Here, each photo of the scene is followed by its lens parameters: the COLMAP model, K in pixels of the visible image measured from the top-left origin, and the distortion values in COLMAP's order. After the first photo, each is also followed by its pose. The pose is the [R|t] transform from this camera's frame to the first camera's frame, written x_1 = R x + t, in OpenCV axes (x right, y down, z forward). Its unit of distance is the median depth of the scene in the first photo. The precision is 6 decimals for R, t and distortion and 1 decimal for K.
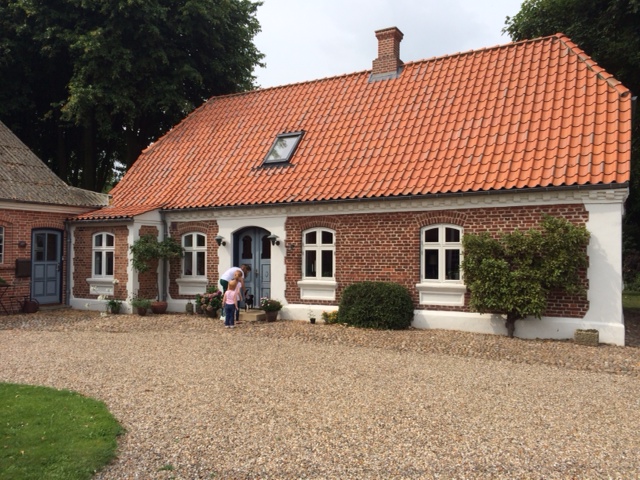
lens RADIAL K [[562.8, 0, 317.8], [0, 562.8, 241.4], [0, 0, 1]] dist [0.047569, -0.002812]
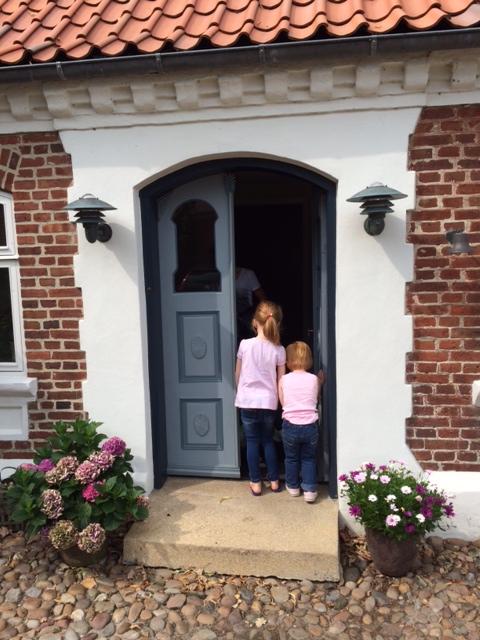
lens RADIAL K [[562.8, 0, 239.7], [0, 562.8, 320.5], [0, 0, 1]] dist [0.047569, -0.002812]
pose [[0.938426, -0.060540, 0.340134, -0.205908], [0.014004, 0.990384, 0.137638, 0.009269], [-0.345195, -0.124400, 0.930250, 0.789987]]
